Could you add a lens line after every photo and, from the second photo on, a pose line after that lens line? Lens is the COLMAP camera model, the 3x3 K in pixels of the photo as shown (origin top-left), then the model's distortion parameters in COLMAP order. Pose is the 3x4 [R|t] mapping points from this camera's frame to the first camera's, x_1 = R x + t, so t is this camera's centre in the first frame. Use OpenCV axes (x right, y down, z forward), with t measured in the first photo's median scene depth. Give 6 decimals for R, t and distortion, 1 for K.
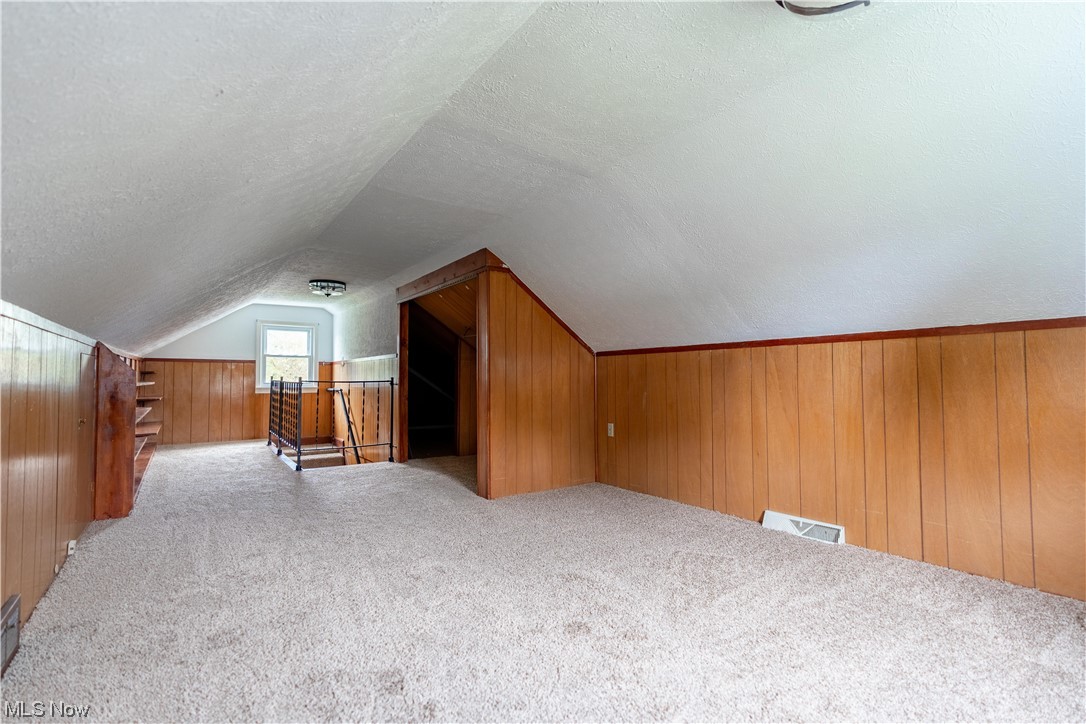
lens RADIAL K [[500.9, 0, 542.2], [0, 500.9, 358.4], [0, 0, 1]] dist [-0.001377, 0.000038]
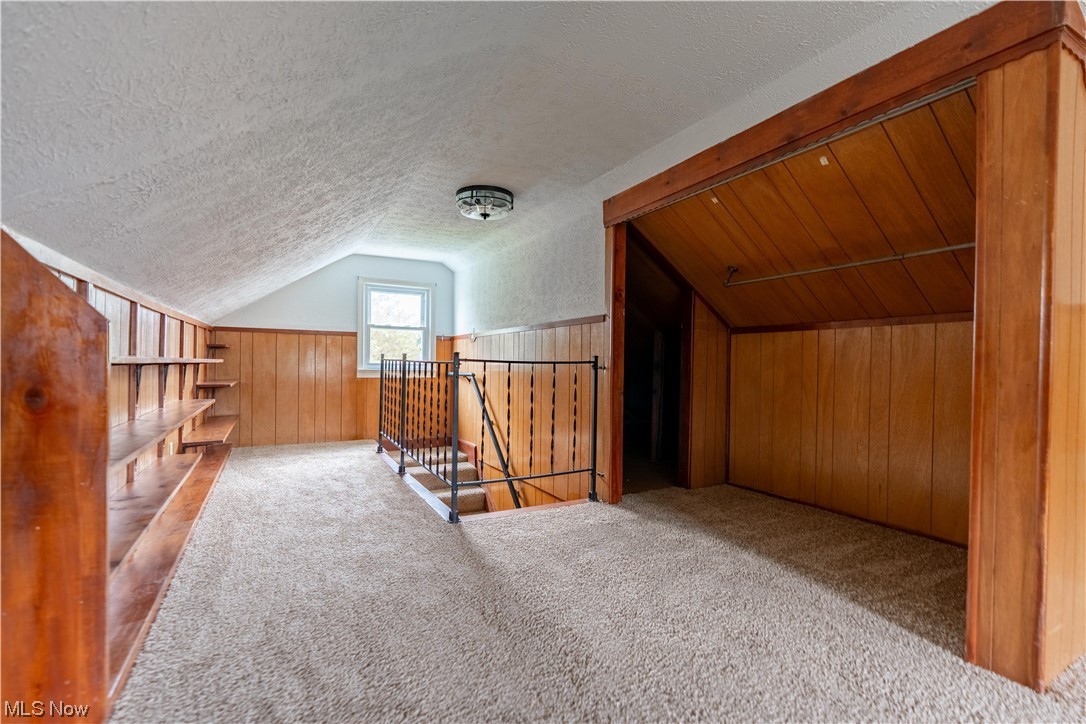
lens RADIAL K [[493.1, 0, 544.4], [0, 493.1, 364.4], [0, 0, 1]] dist [-0.006125, 0.000235]
pose [[0.992951, 0.013220, -0.117788, -0.235703], [-0.008283, 0.999070, 0.042305, 0.019542], [0.118238, -0.041031, 0.992137, 0.347115]]
